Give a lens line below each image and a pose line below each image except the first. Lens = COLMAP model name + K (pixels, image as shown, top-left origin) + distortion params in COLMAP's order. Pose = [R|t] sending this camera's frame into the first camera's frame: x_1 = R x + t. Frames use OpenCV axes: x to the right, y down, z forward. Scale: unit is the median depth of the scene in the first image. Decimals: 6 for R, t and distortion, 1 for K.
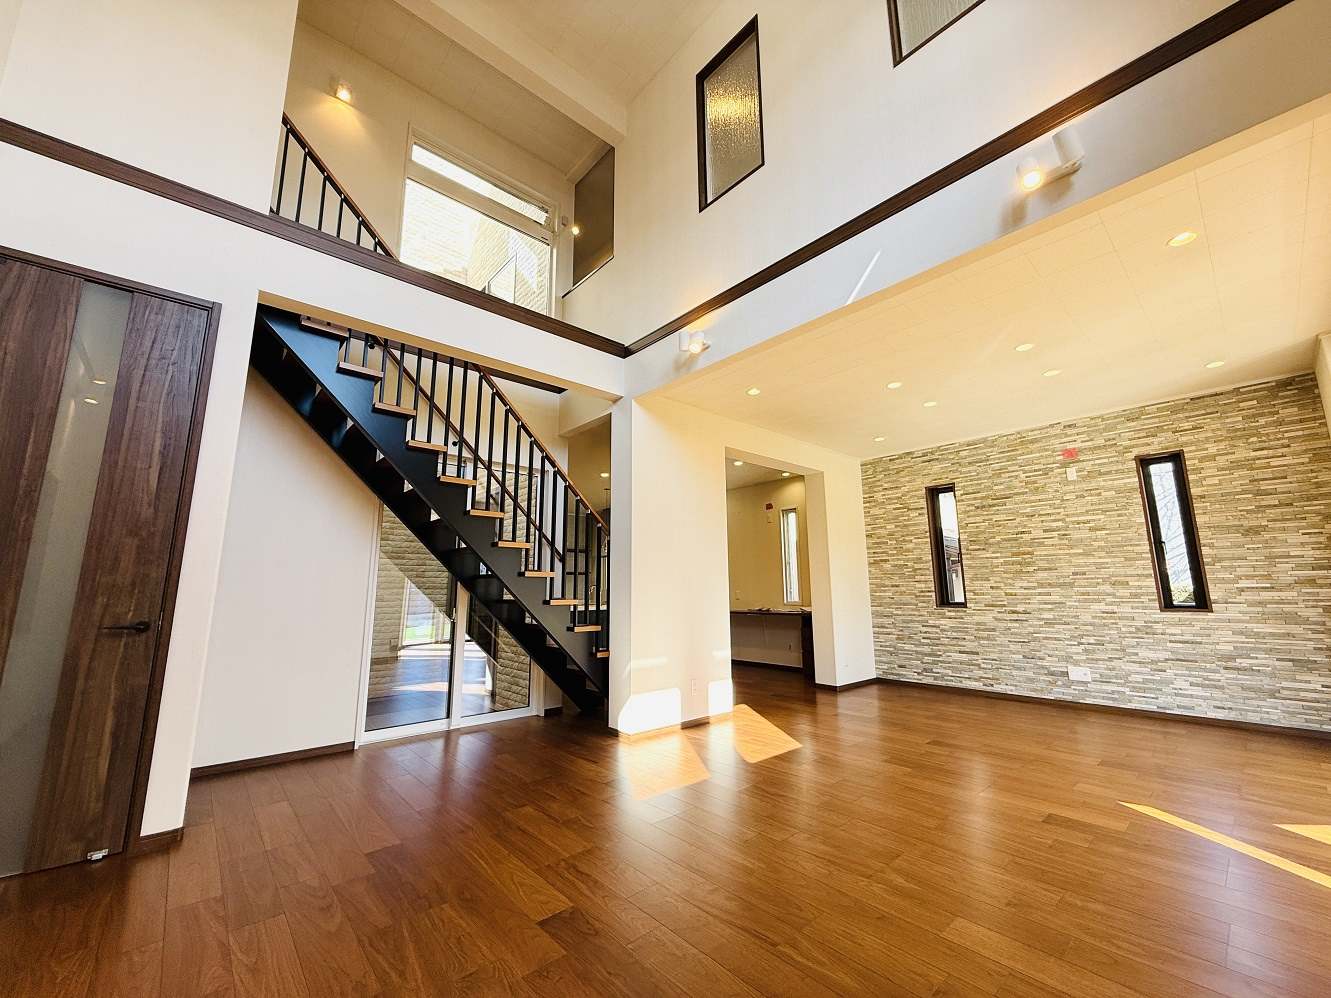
lens RADIAL K [[533.4, 0, 663.3], [0, 533.4, 495.4], [0, 0, 1]] dist [-0.000235, -0.000033]
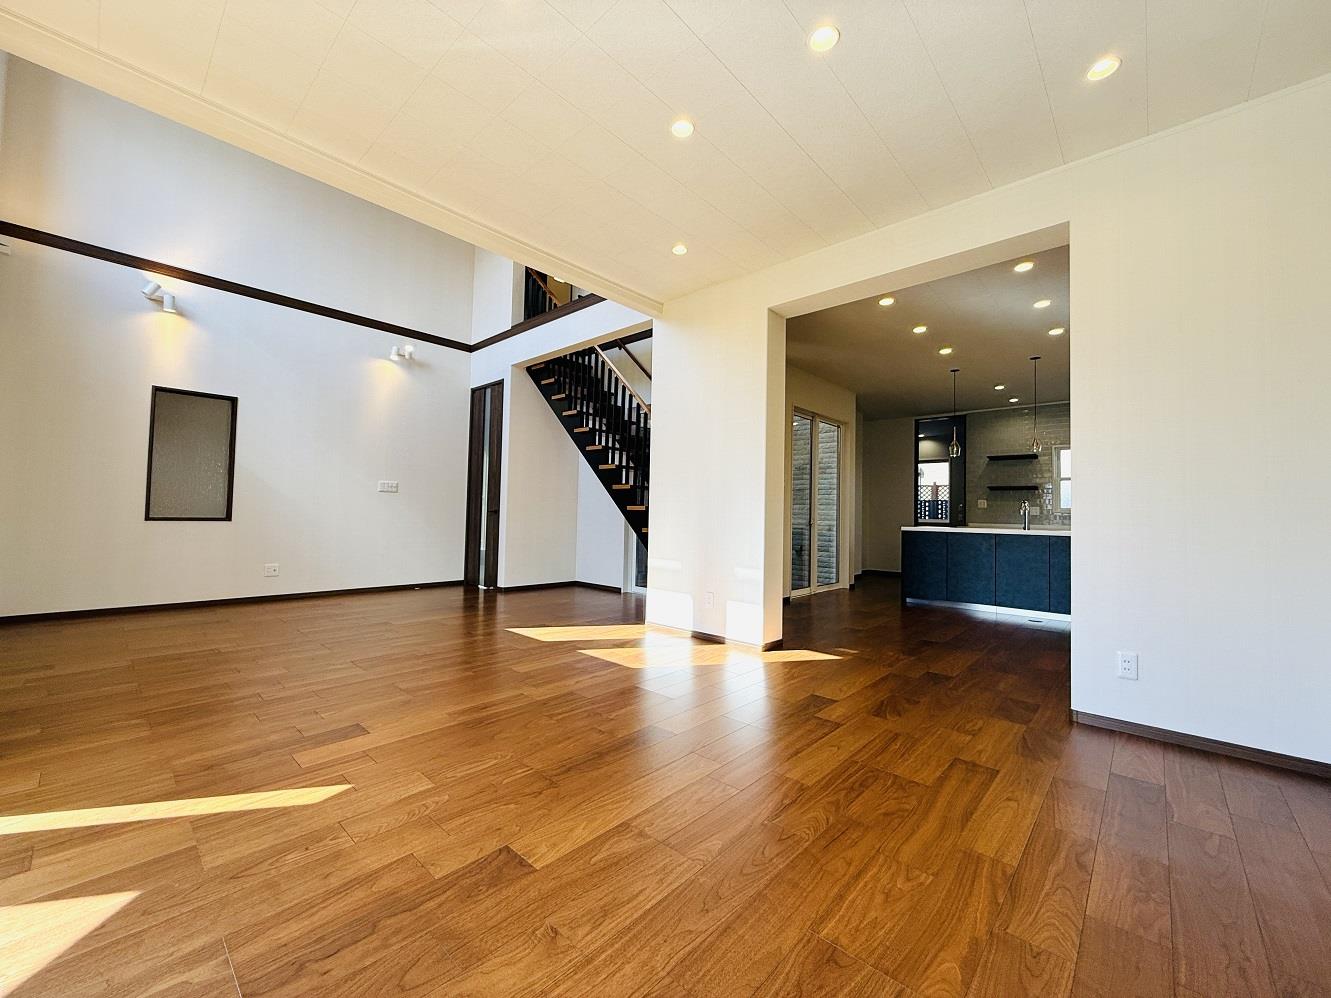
lens RADIAL K [[533.4, 0, 663.3], [0, 533.4, 495.4], [0, 0, 1]] dist [-0.000235, -0.000033]
pose [[0.104302, -0.021888, -0.994305, 1.250446], [0.155982, 0.987745, -0.005381, 0.218896], [0.982238, -0.154533, 0.106438, 1.087975]]
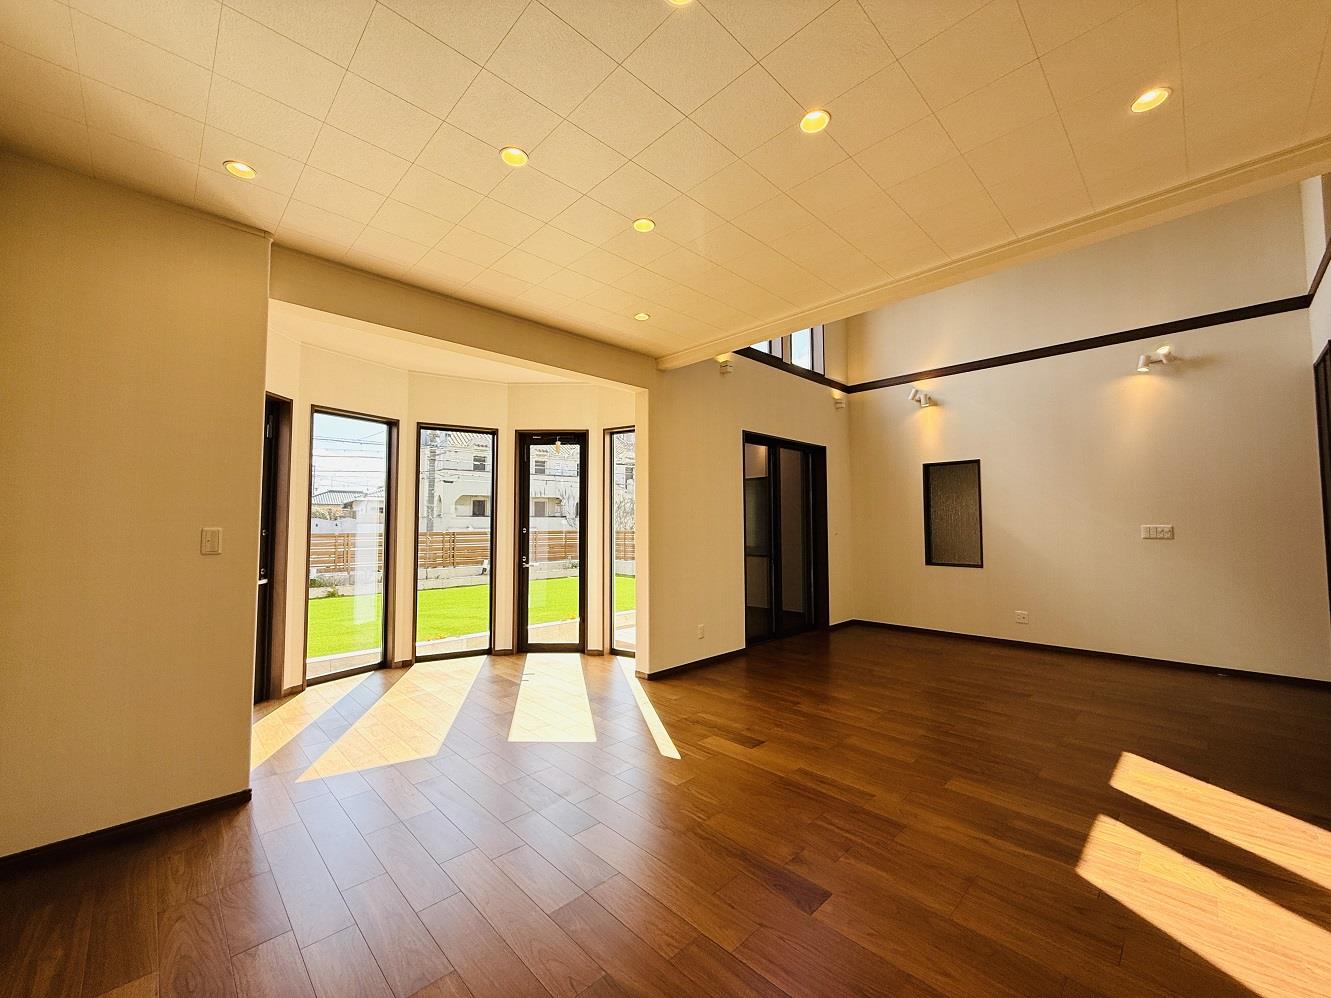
lens RADIAL K [[533.4, 0, 663.3], [0, 533.4, 495.4], [0, 0, 1]] dist [-0.000235, -0.000033]
pose [[-0.998881, 0.010866, -0.046032, 0.731180], [0.021394, 0.971797, -0.234848, 0.244474], [0.042181, -0.235570, -0.970942, 1.714084]]
